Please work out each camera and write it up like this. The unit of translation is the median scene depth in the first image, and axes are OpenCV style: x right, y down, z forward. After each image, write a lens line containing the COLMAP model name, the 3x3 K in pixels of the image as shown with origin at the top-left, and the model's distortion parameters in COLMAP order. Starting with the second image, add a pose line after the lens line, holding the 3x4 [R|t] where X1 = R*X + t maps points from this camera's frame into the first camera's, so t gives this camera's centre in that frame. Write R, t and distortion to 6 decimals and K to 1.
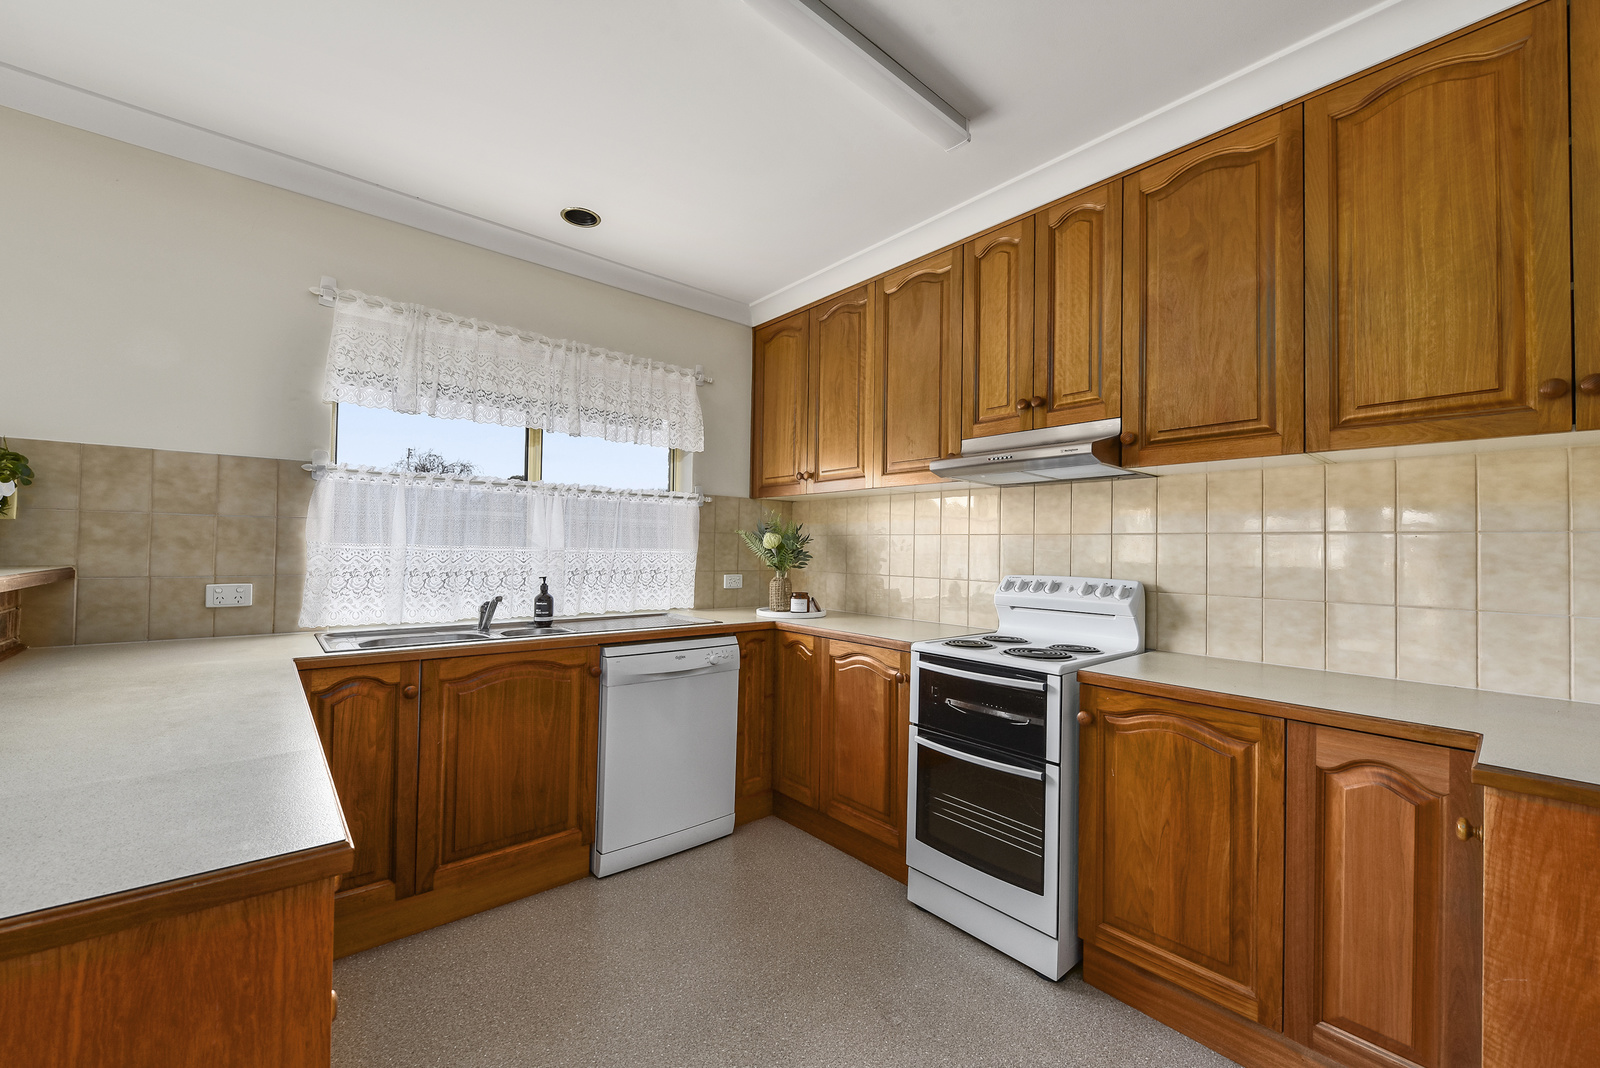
lens RADIAL K [[637.5, 0, 800.0], [0, 637.5, 534.0], [0, 0, 1]] dist [-0.000469, 0.000104]
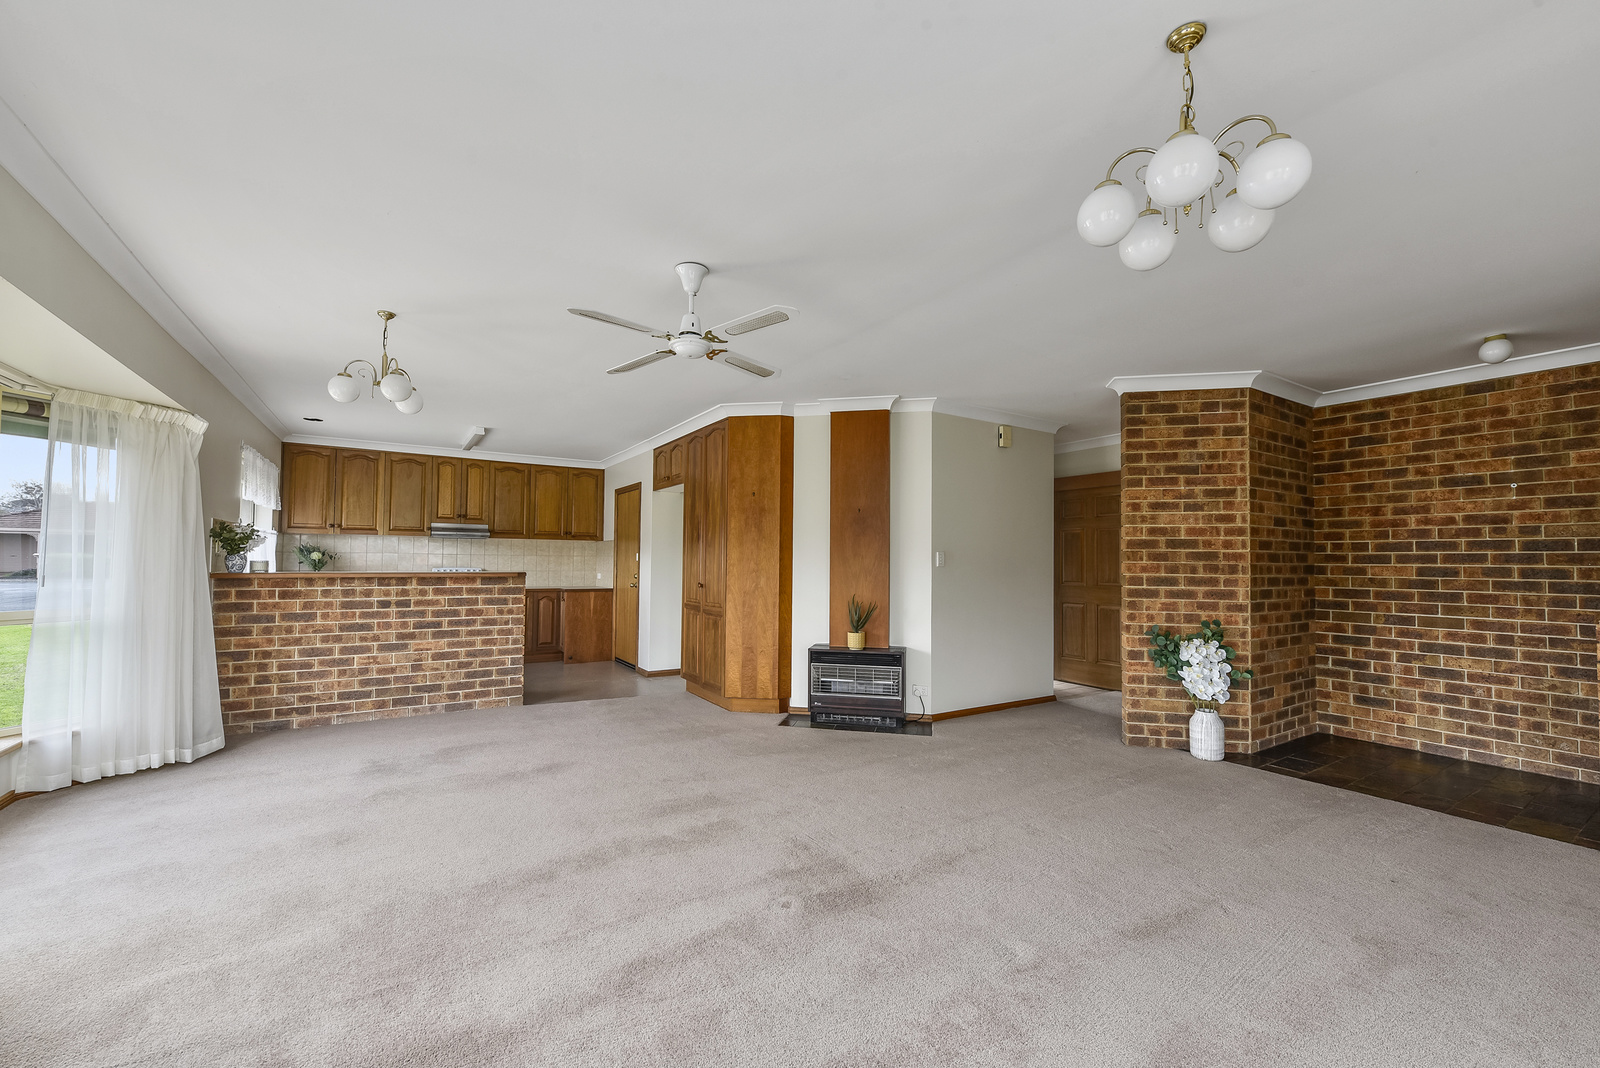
lens RADIAL K [[637.5, 0, 800.0], [0, 637.5, 534.0], [0, 0, 1]] dist [-0.000469, 0.000104]
pose [[0.149630, 0.036067, 0.988084, -2.744013], [-0.024930, 0.999154, -0.032695, -0.047166], [-0.988428, -0.019741, 0.150403, -1.303017]]
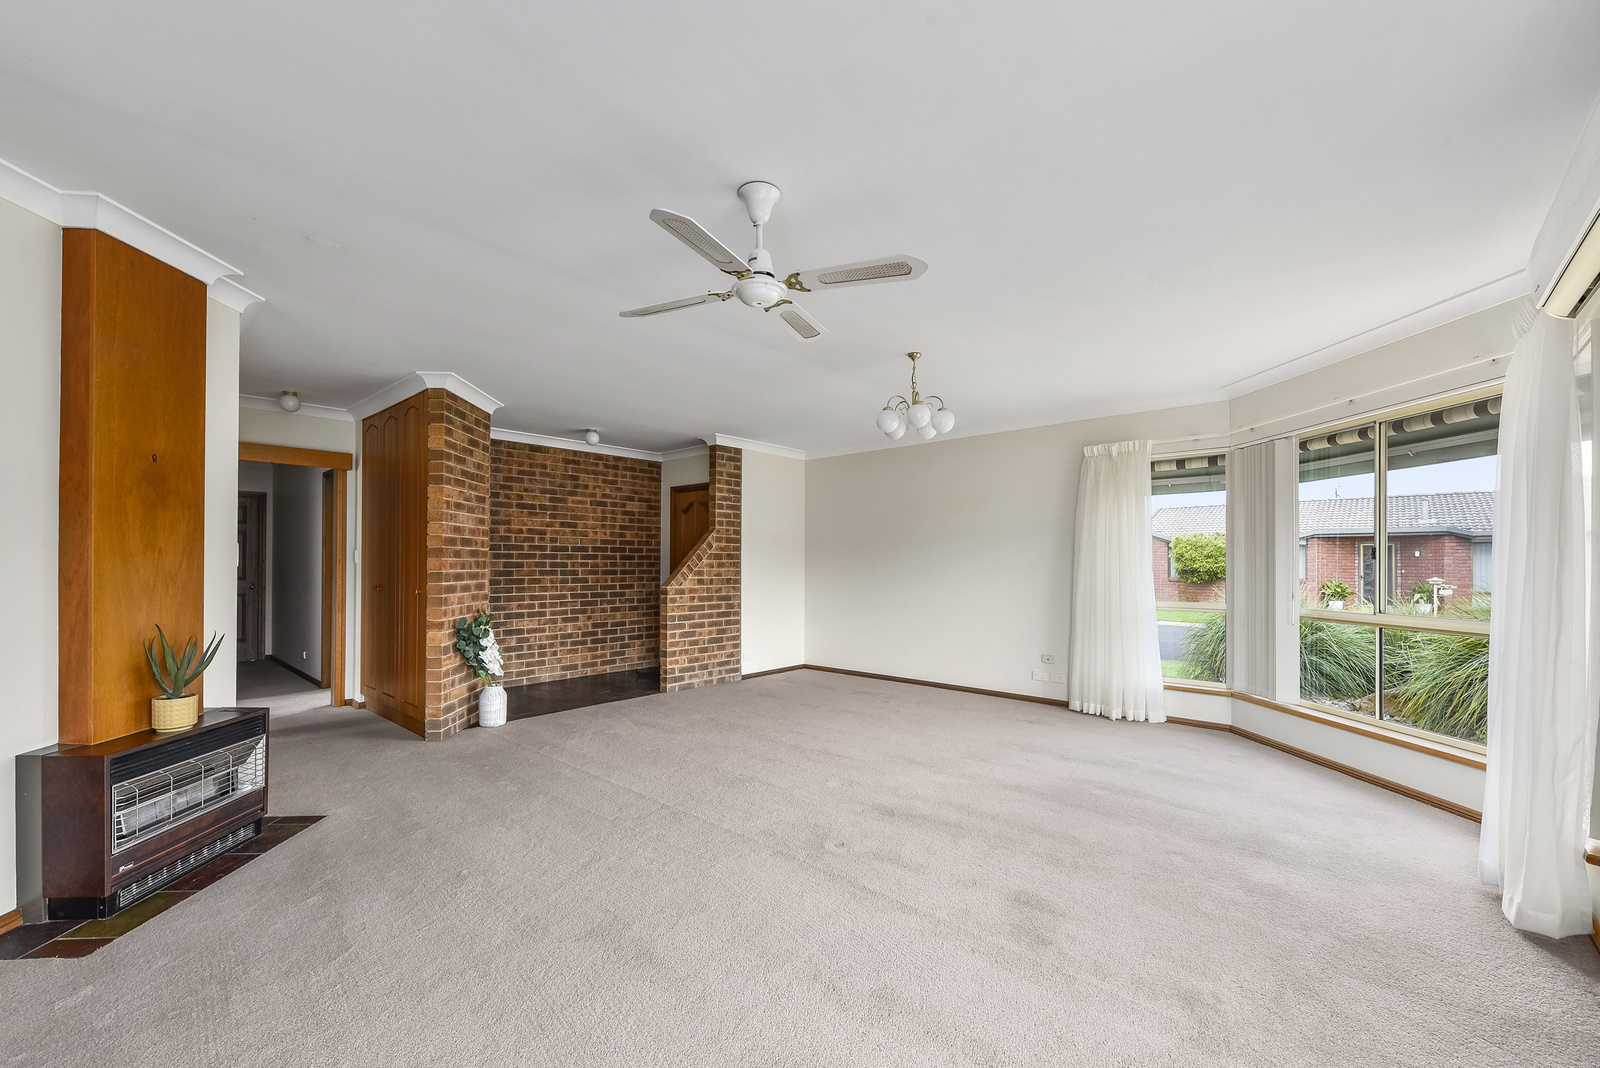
lens RADIAL K [[637.5, 0, 800.0], [0, 637.5, 534.0], [0, 0, 1]] dist [-0.000469, 0.000104]
pose [[-0.993001, -0.016061, -0.117006, -1.473456], [-0.008763, 0.997999, -0.062621, -0.012871], [0.117777, -0.061157, -0.991155, 0.128419]]
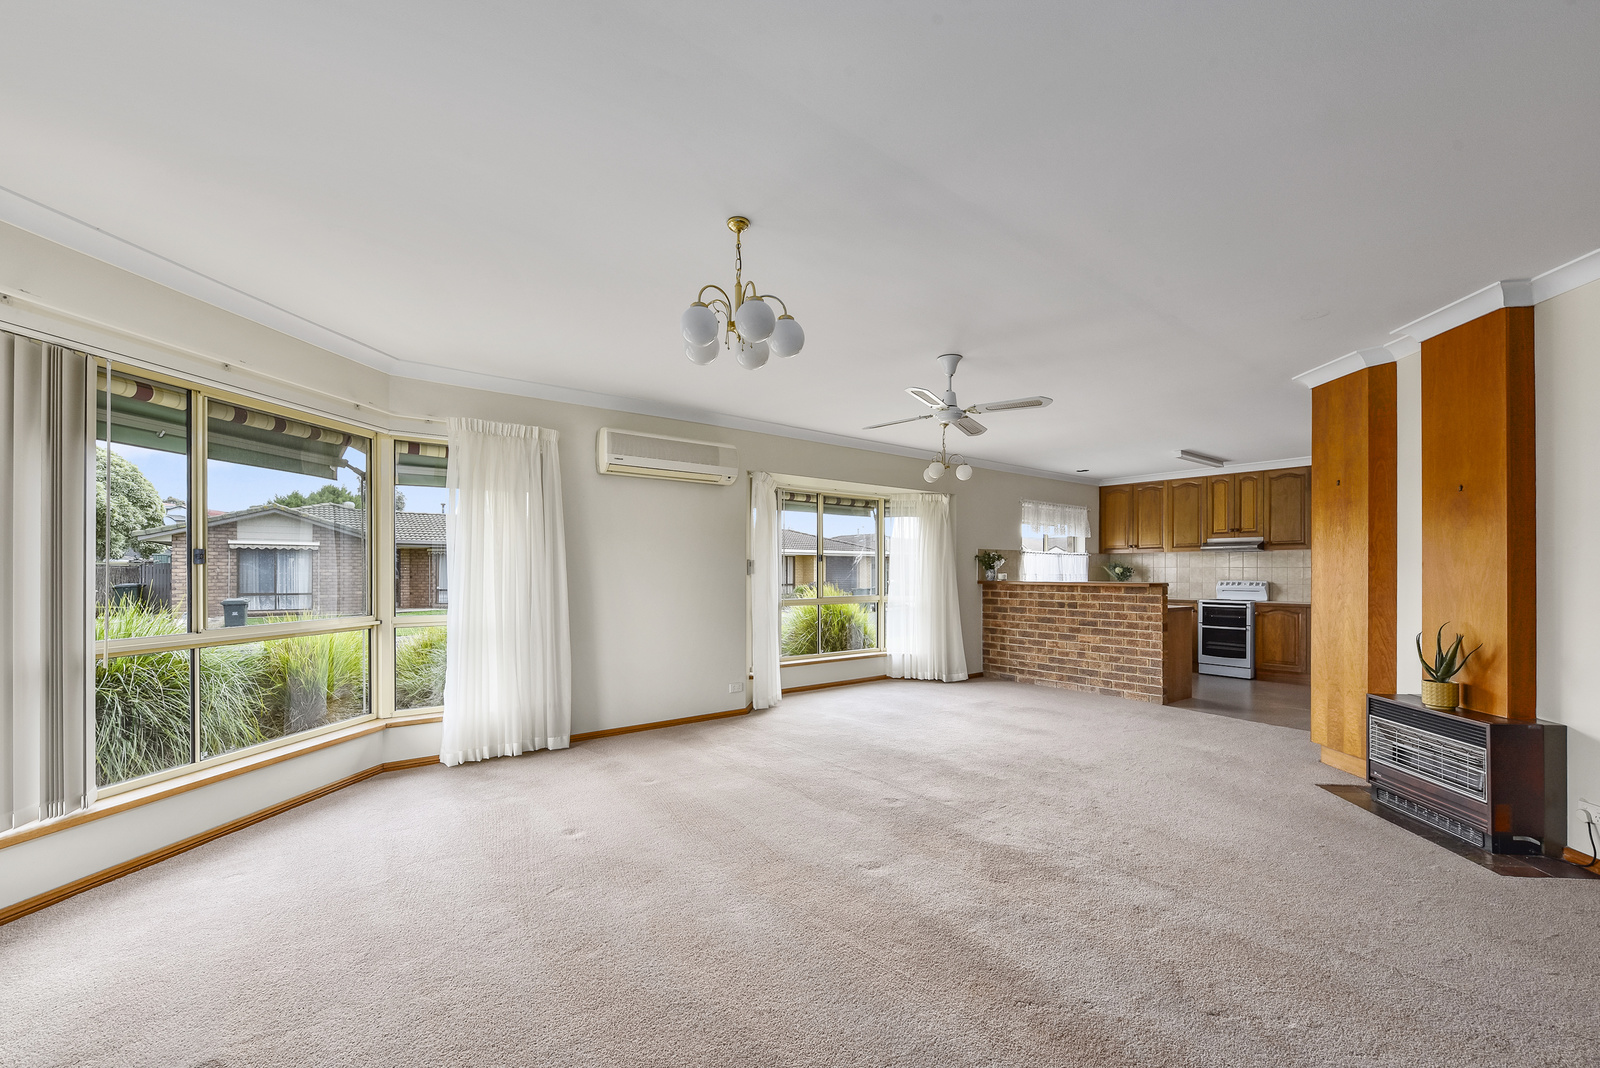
lens RADIAL K [[646.1, 0, 802.5], [0, 646.1, 565.0], [0, 0, 1]] dist [-0.000047, 0.000035]
pose [[0.998696, -0.007338, -0.050521, -1.834247], [0.007768, 0.999935, 0.008318, -0.064694], [0.050457, -0.008699, 0.998688, -2.668978]]
